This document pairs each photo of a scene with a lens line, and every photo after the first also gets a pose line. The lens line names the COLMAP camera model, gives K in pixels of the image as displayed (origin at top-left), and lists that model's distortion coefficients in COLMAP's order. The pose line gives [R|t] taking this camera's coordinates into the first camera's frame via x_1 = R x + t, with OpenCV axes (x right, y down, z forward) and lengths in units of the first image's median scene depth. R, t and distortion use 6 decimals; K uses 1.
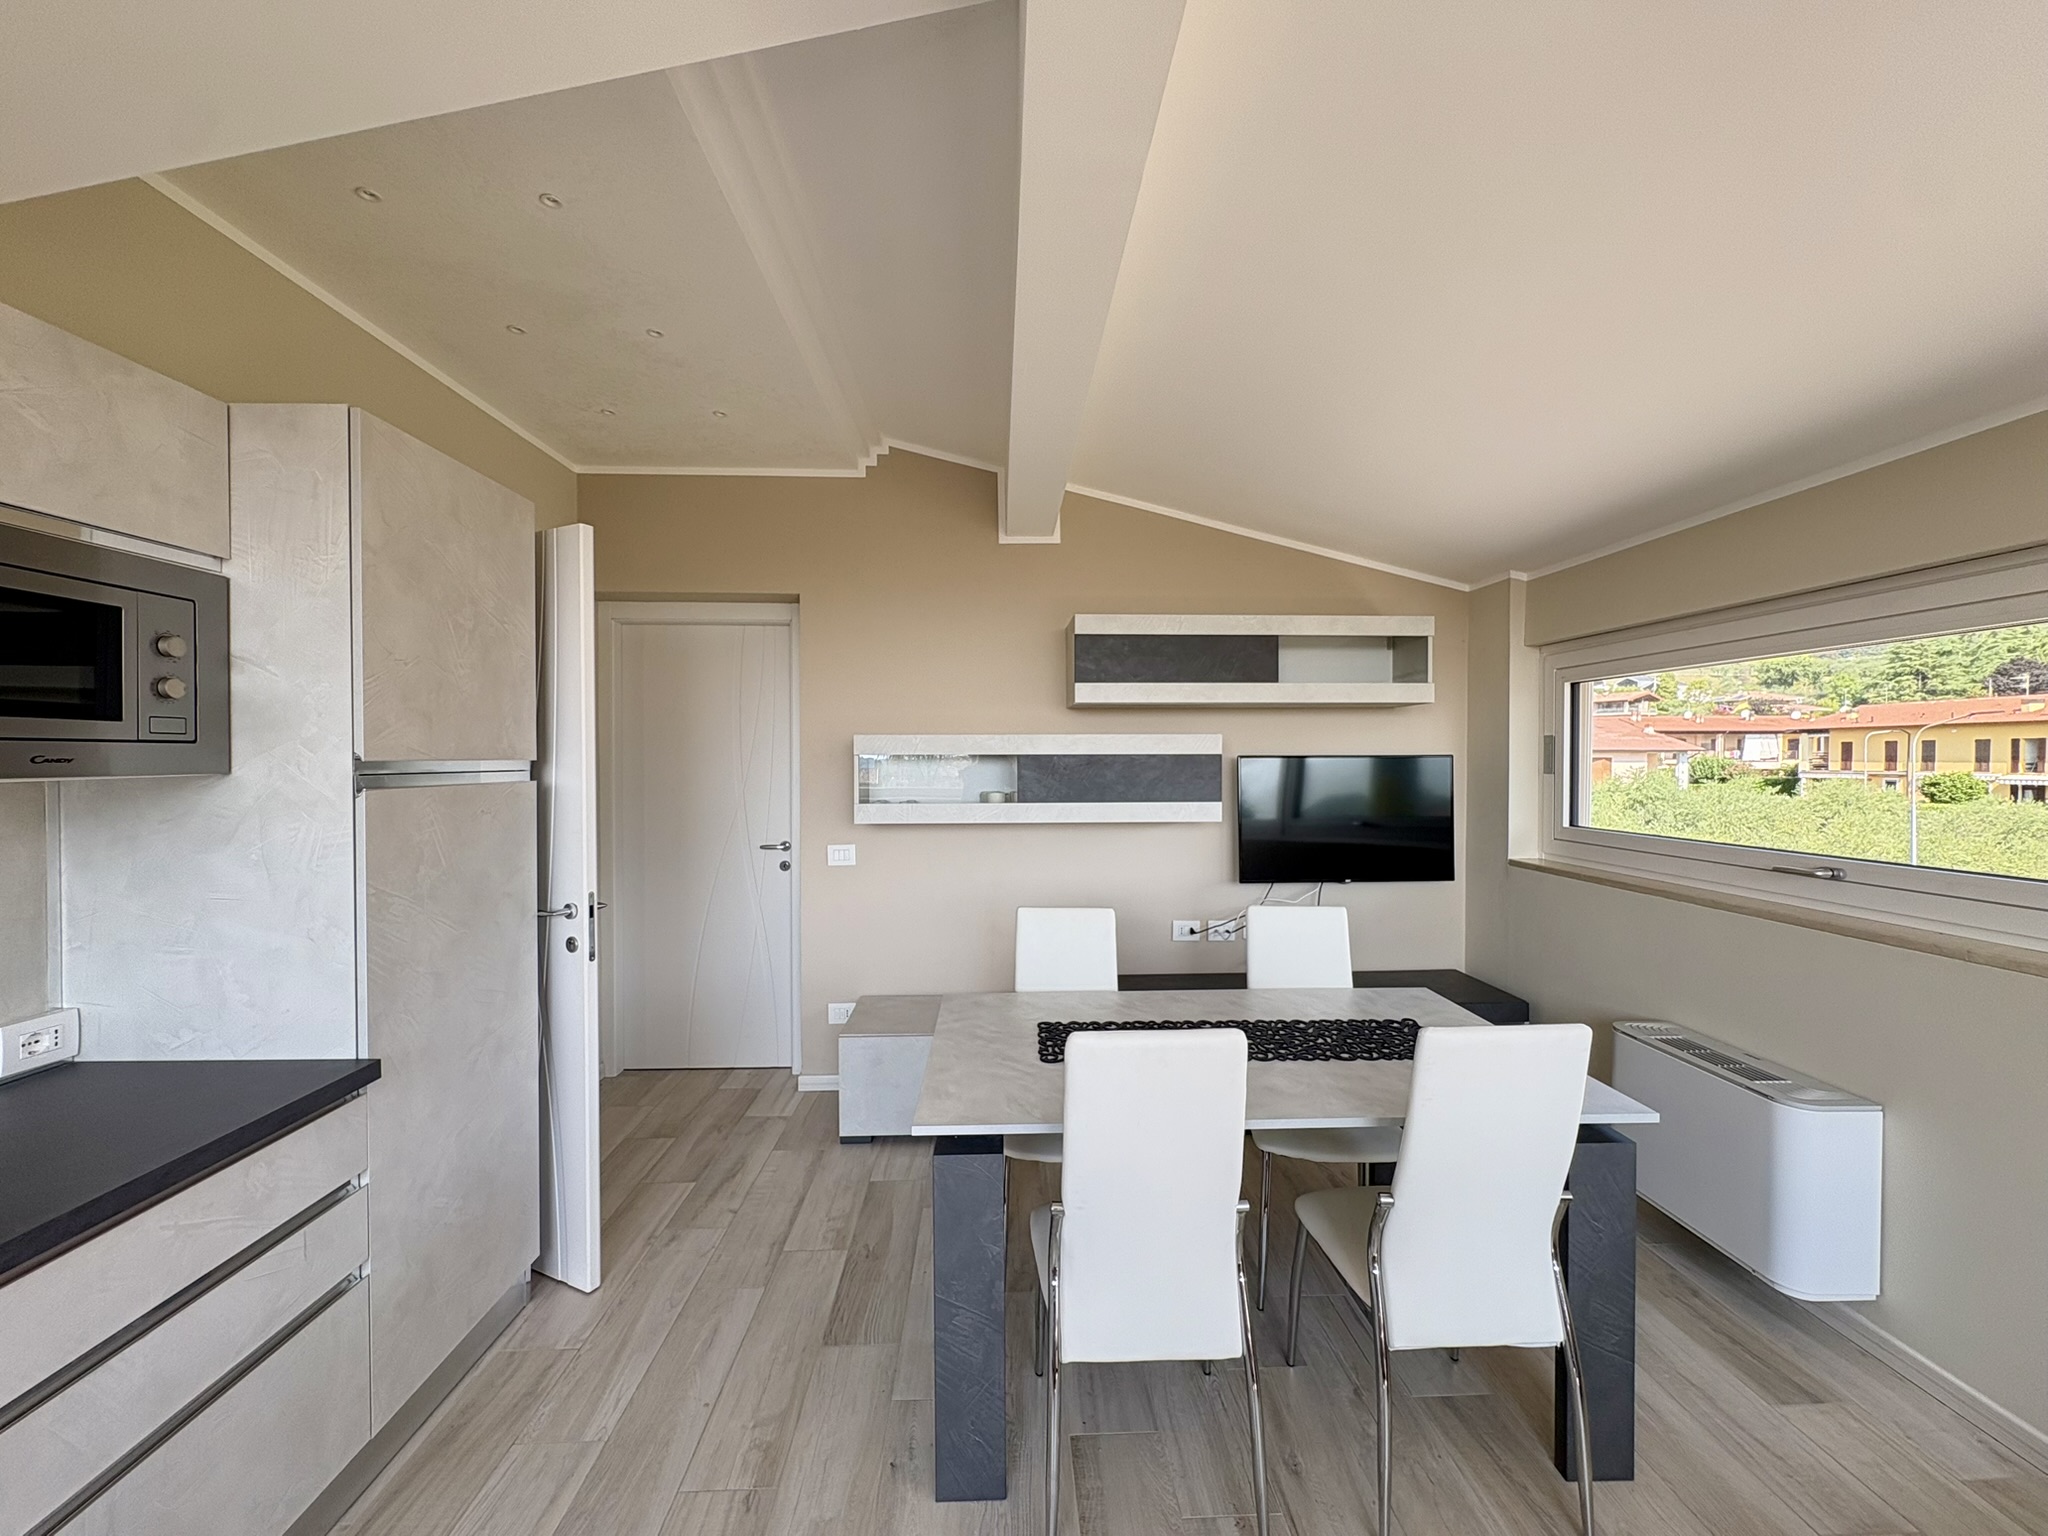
lens RADIAL K [[843.7, 0, 1001.1], [0, 843.7, 811.0], [0, 0, 1]] dist [-0.004306, 0.000927]
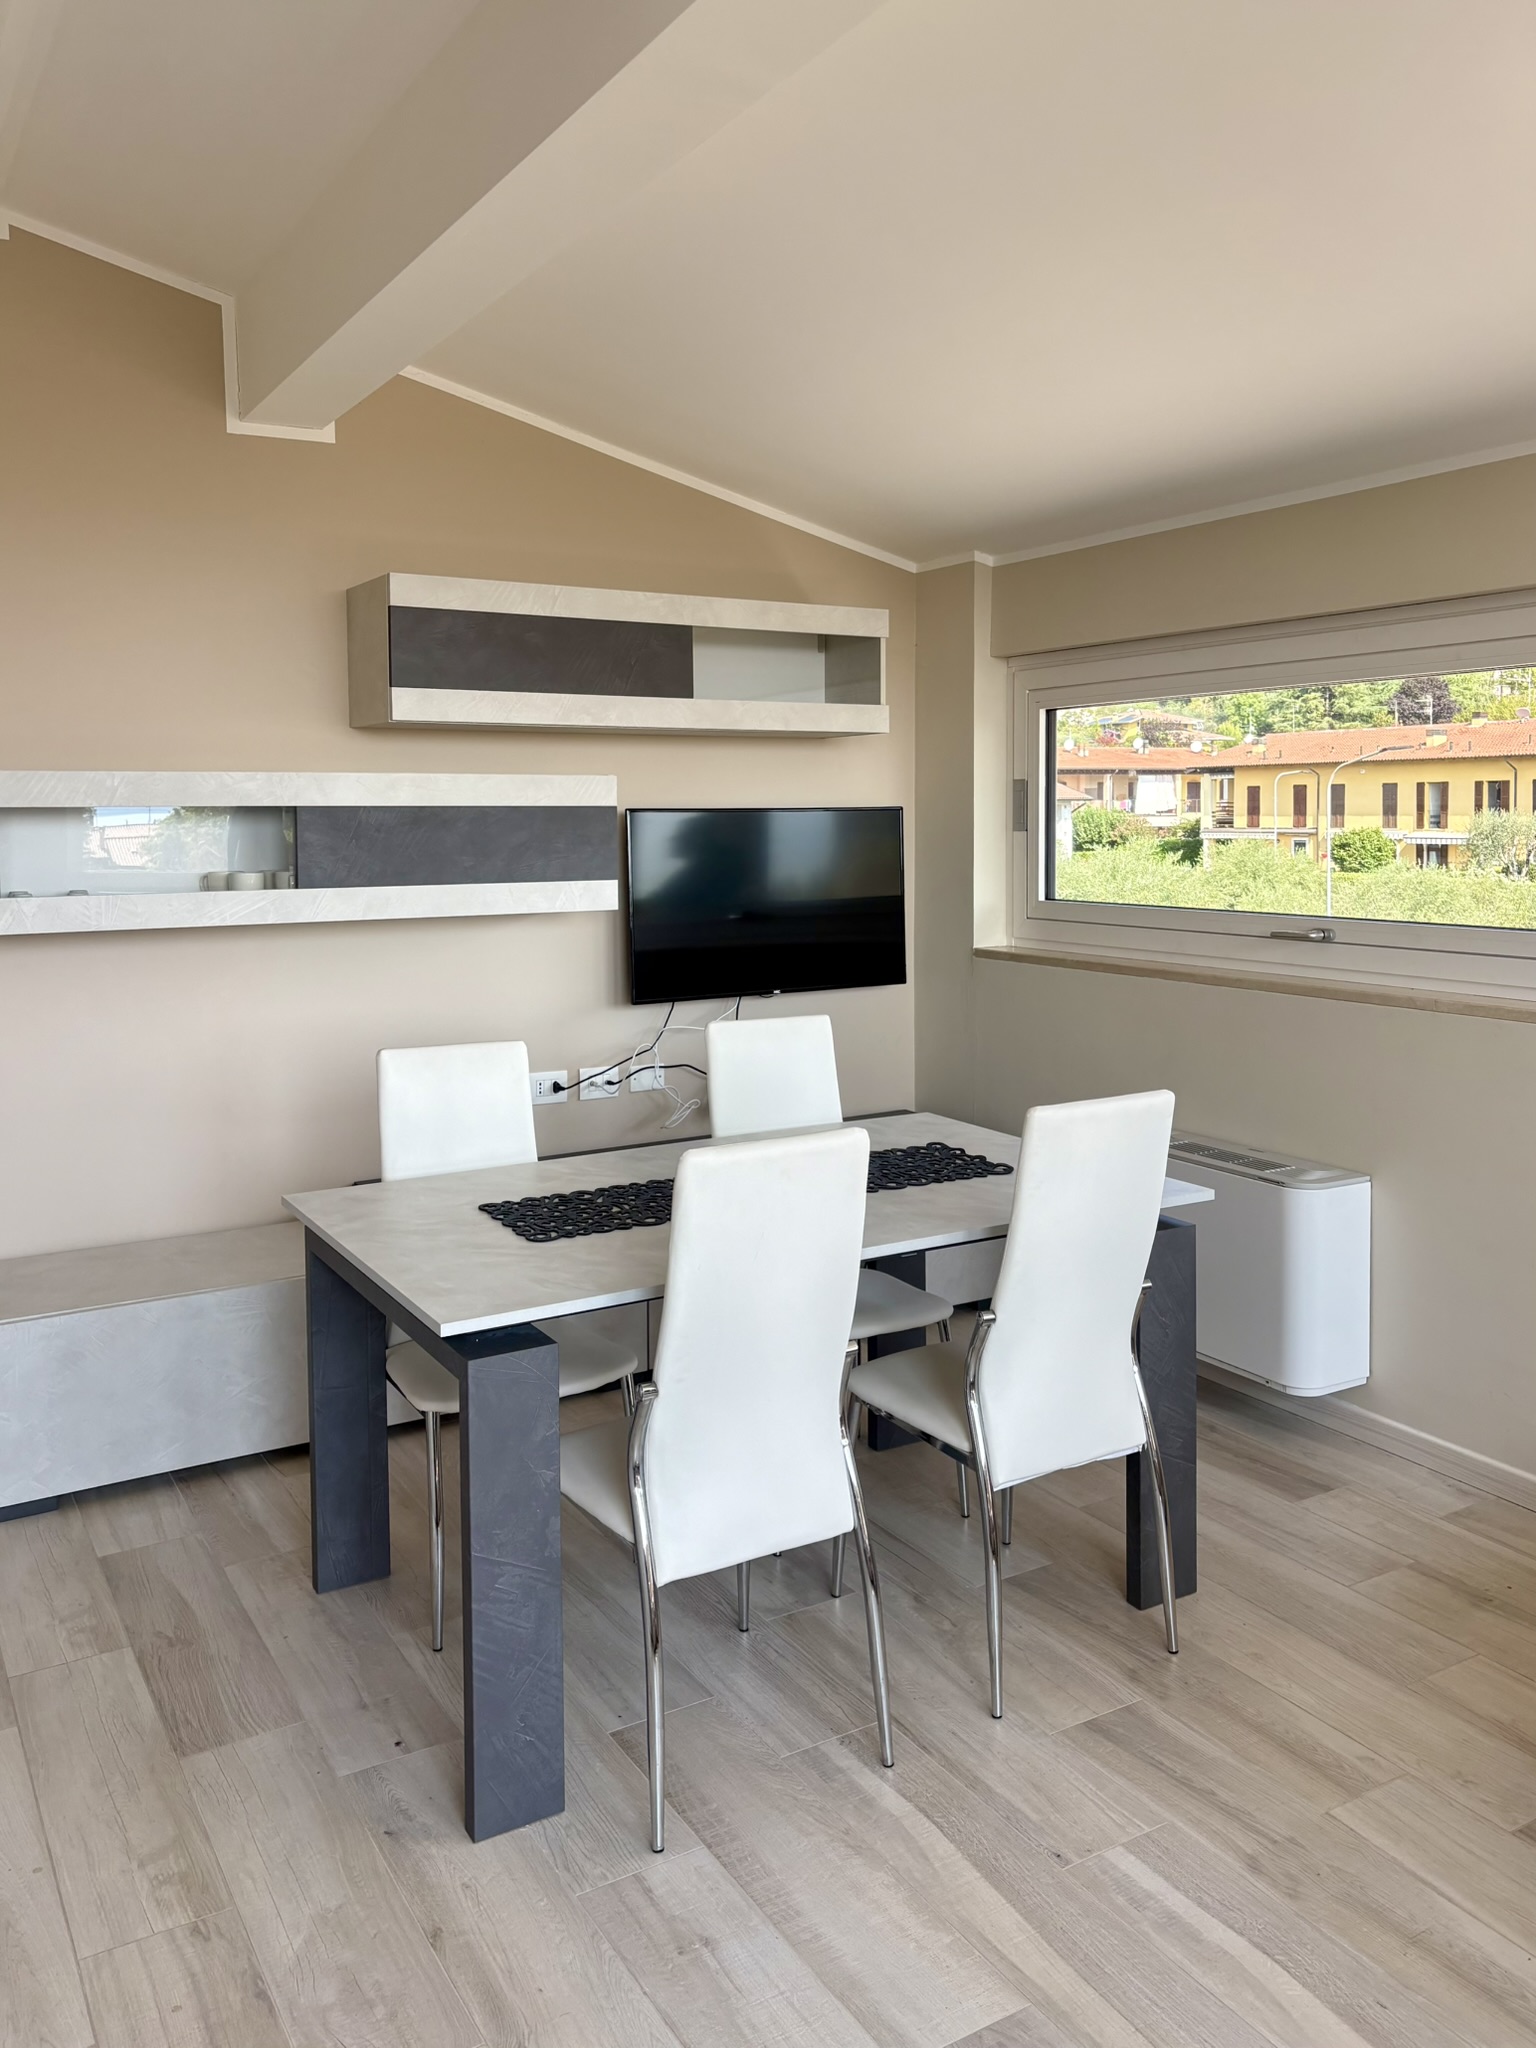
lens RADIAL K [[1653.8, 0, 769.2], [0, 1653.8, 1010.1], [0, 0, 1]] dist [0.024849, -0.017911]
pose [[0.873567, -0.061696, 0.482777, -0.265696], [0.035155, 0.997341, 0.063844, 0.013050], [-0.485432, -0.038800, 0.873413, -0.181865]]
